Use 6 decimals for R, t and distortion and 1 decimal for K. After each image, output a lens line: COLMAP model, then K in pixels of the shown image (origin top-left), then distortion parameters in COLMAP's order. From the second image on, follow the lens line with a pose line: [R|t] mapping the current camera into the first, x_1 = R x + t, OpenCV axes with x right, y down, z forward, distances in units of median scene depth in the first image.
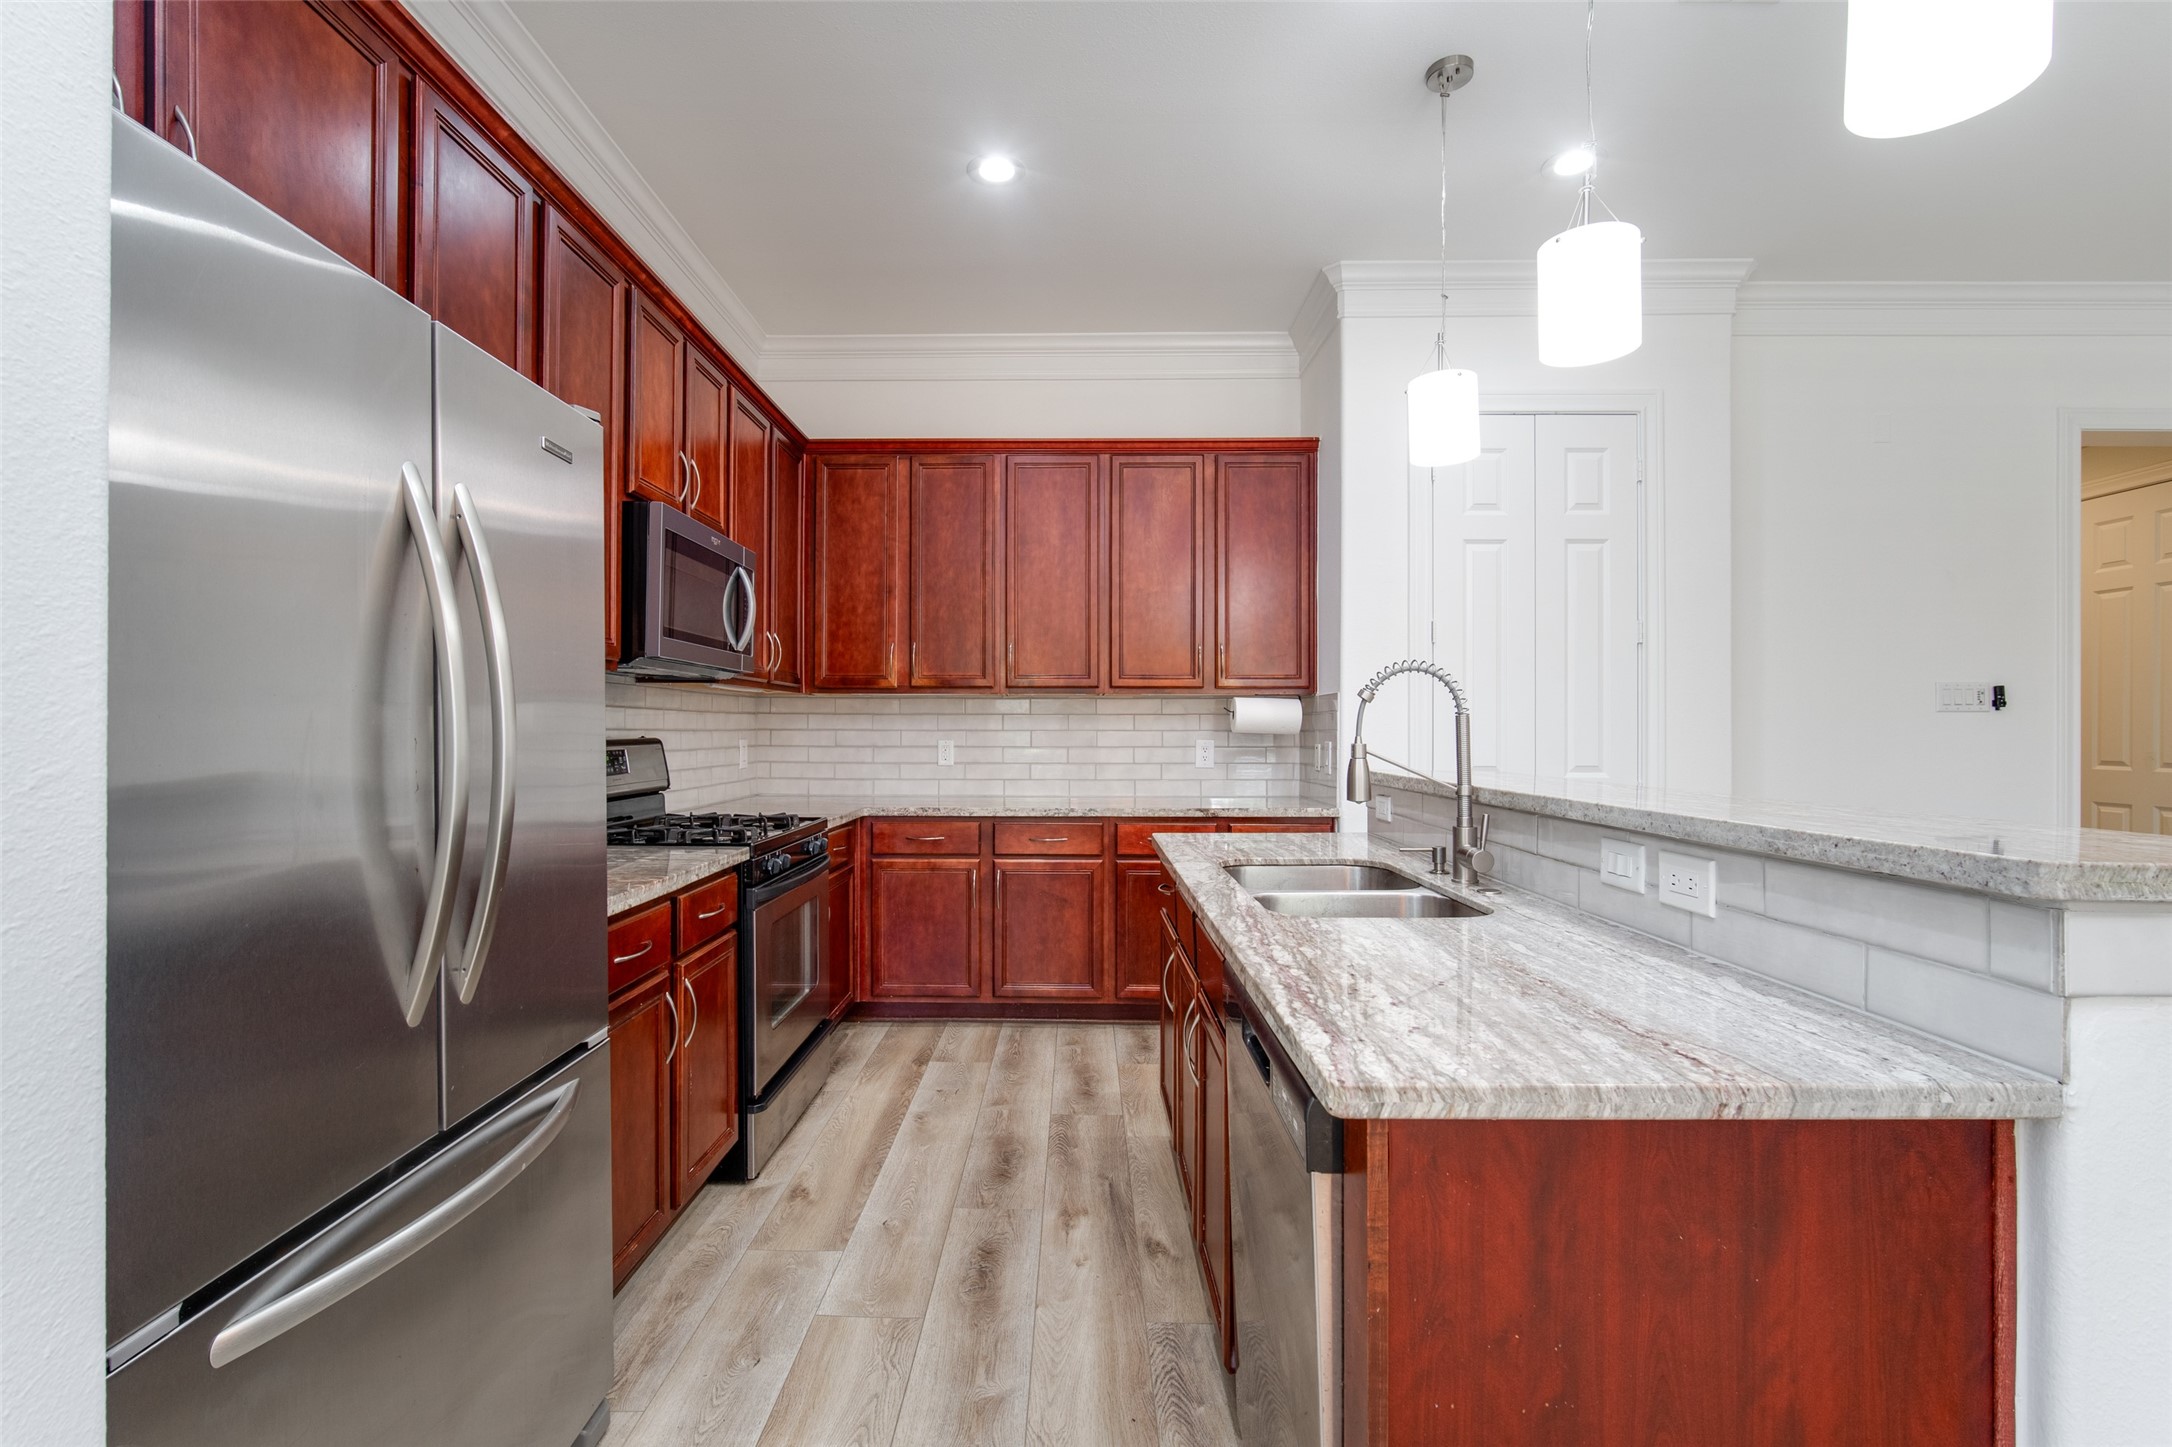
lens RADIAL K [[965.7, 0, 1064.5], [0, 965.7, 724.8], [0, 0, 1]] dist [-0.014552, 0.004220]
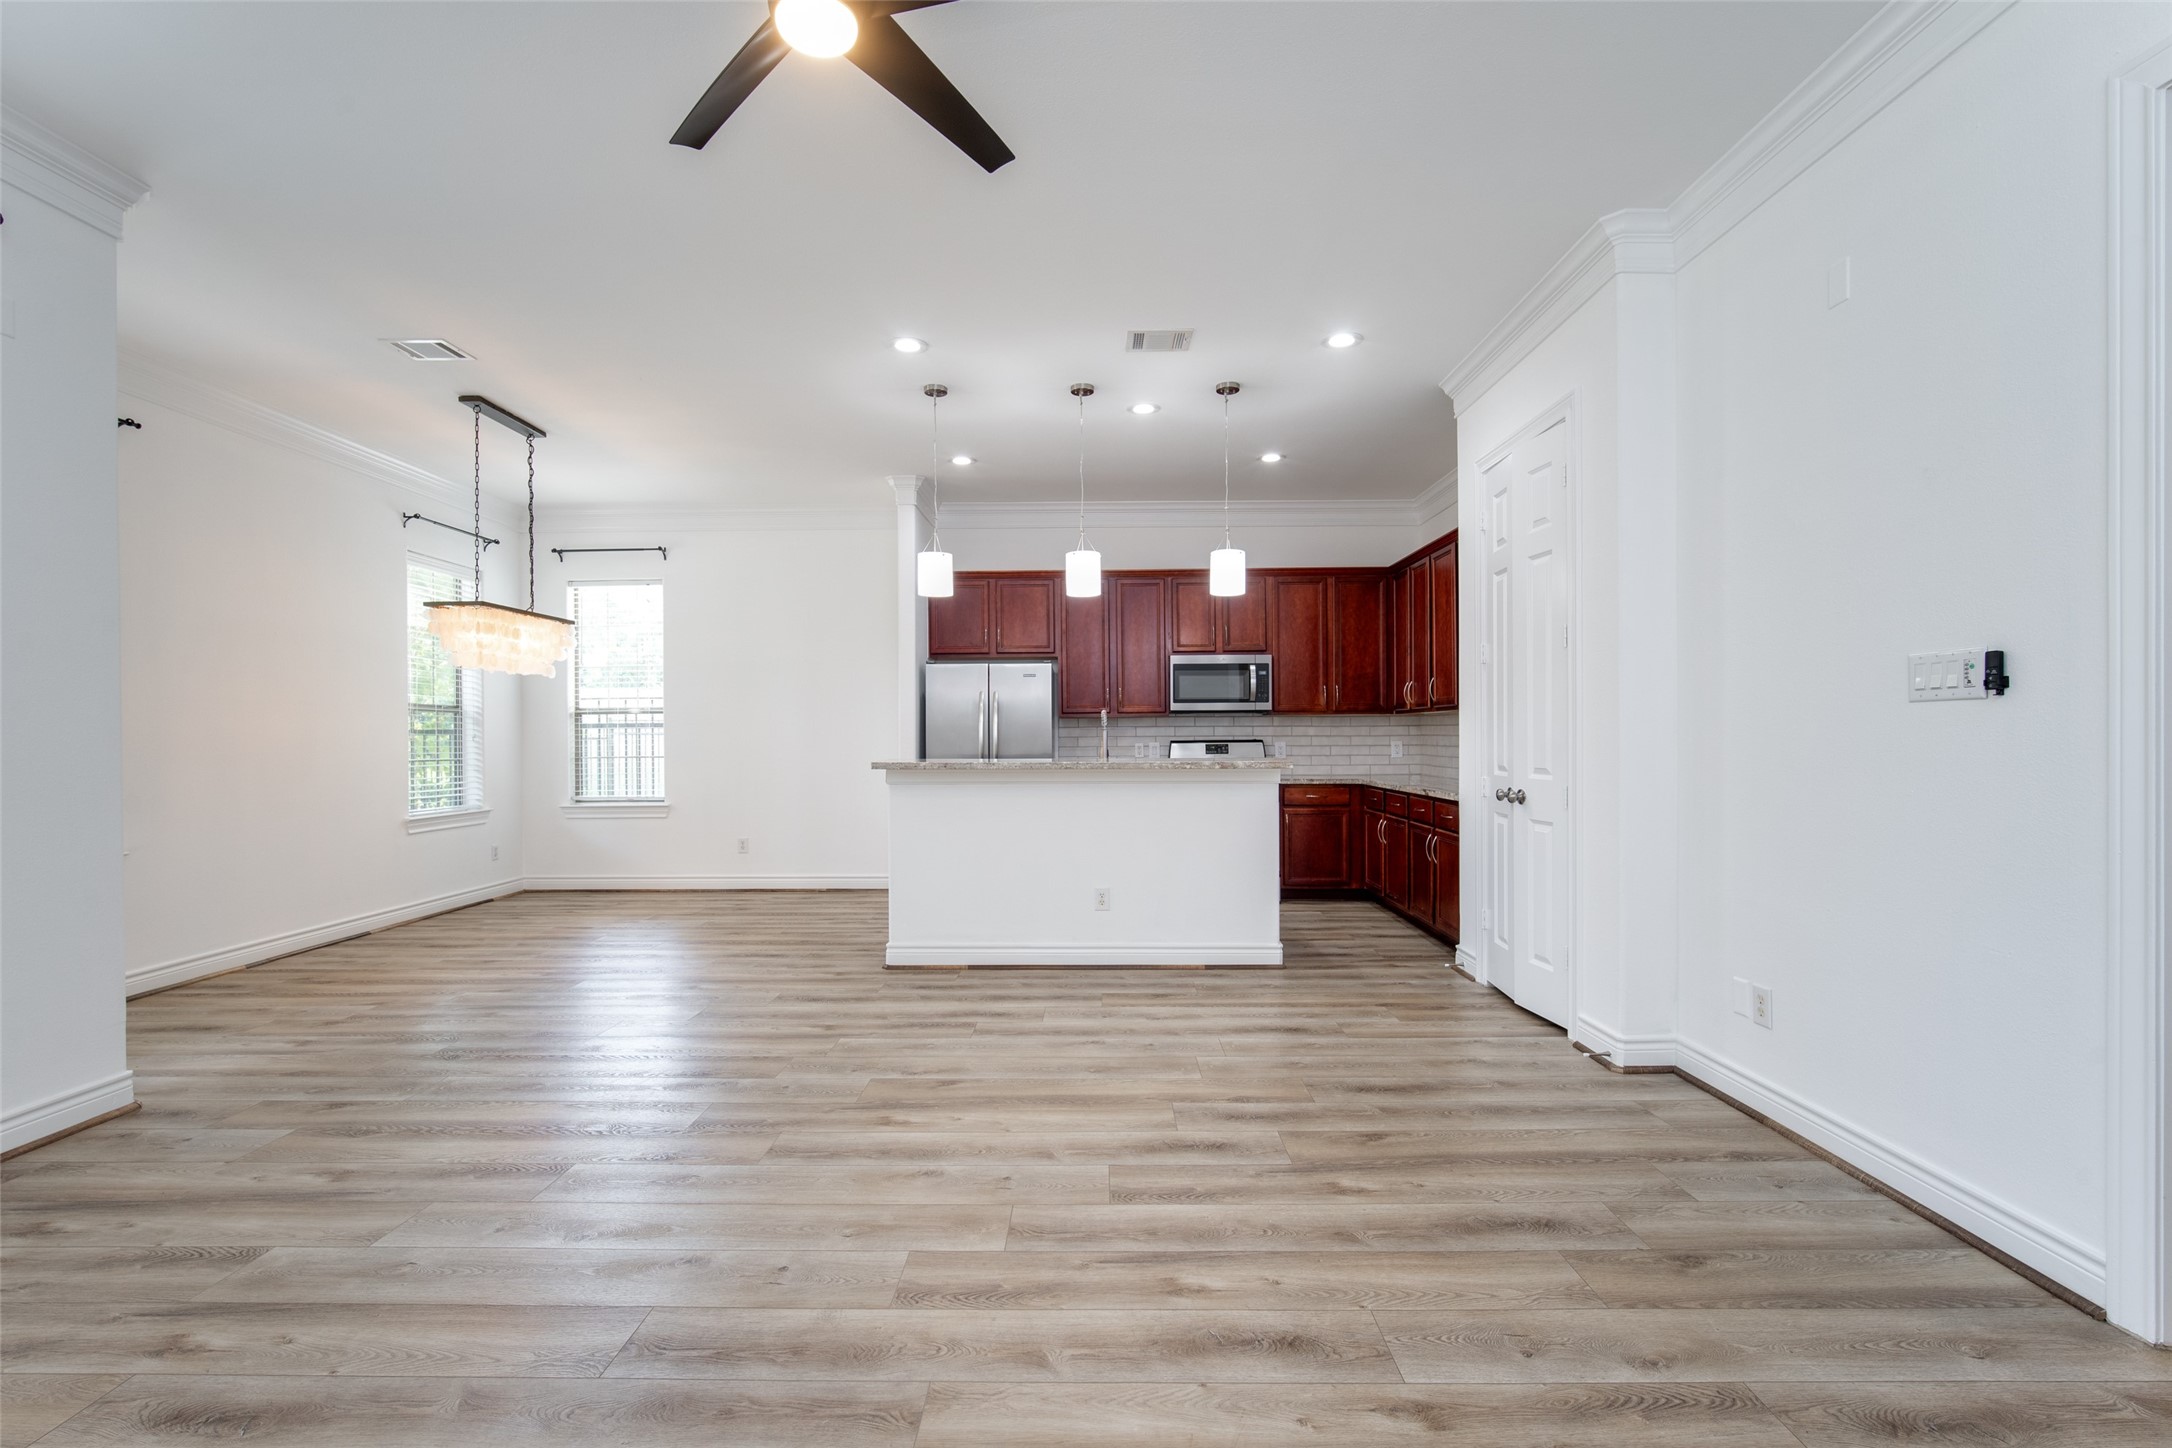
lens RADIAL K [[965.7, 0, 1085.5], [0, 965.7, 726.5], [0, 0, 1]] dist [-0.014552, 0.004220]
pose [[0.003356, -0.012071, -0.999922, 1.530910], [0.007833, 0.999897, -0.012045, 0.005044], [0.999964, -0.007792, 0.003450, 0.470386]]
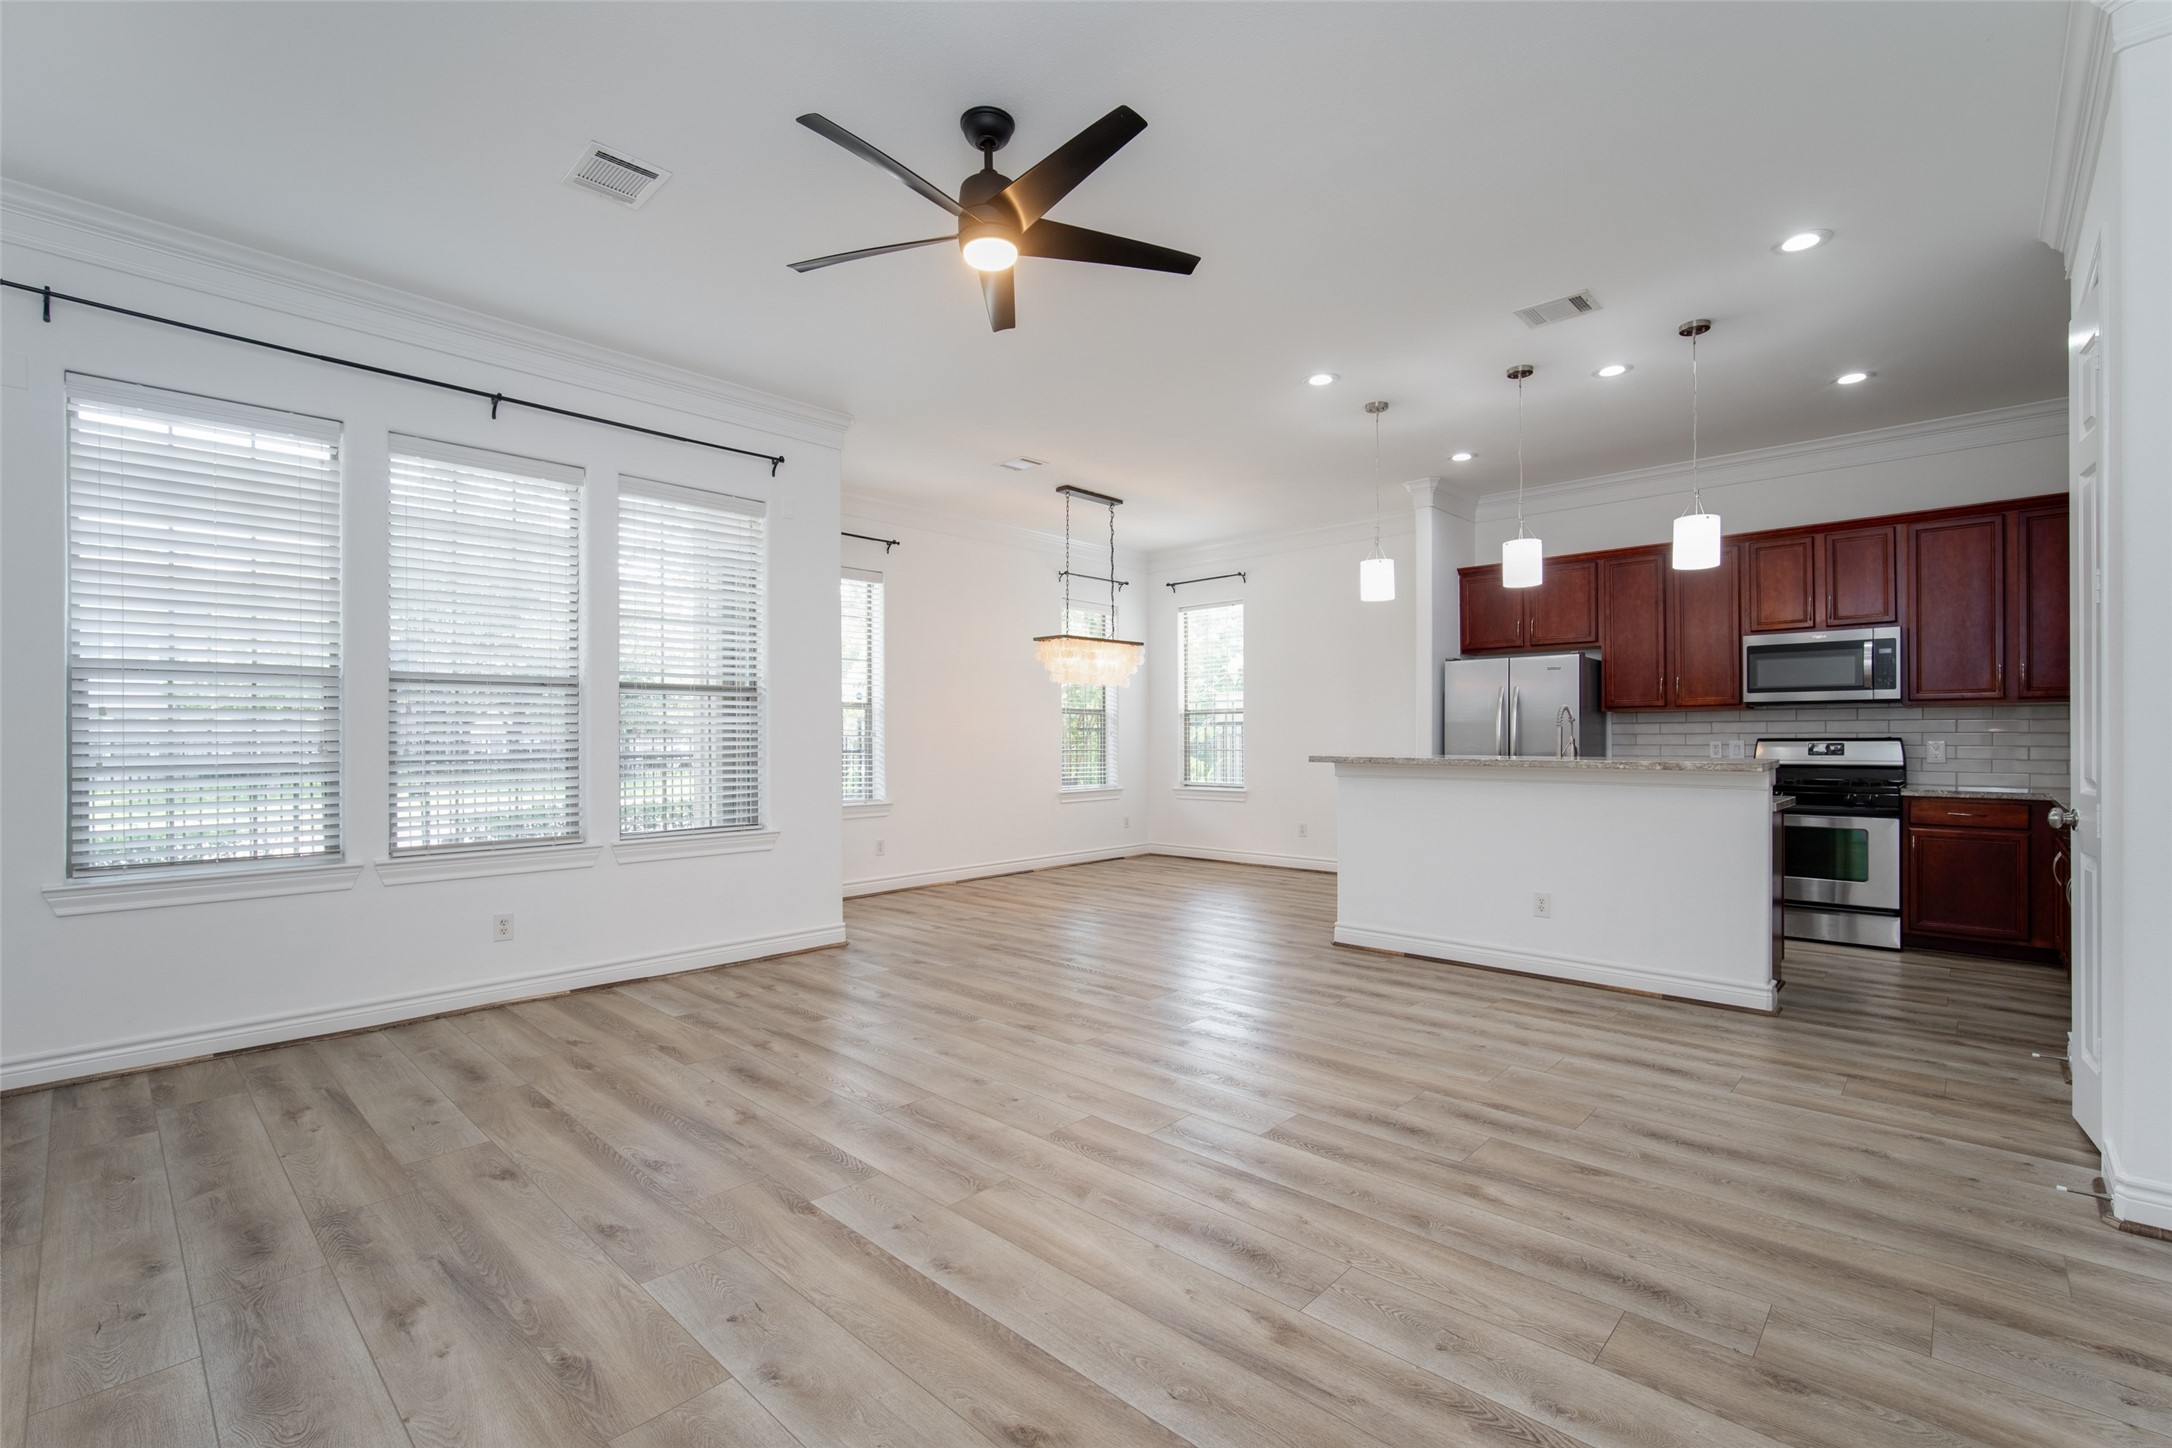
lens RADIAL K [[965.7, 0, 1084.1], [0, 965.7, 729.8], [0, 0, 1]] dist [-0.014552, 0.004220]
pose [[-0.679742, -0.002653, -0.733447, 1.528899], [0.004709, 0.999957, -0.007981, 0.005083], [0.733437, -0.008879, -0.679700, 0.892156]]
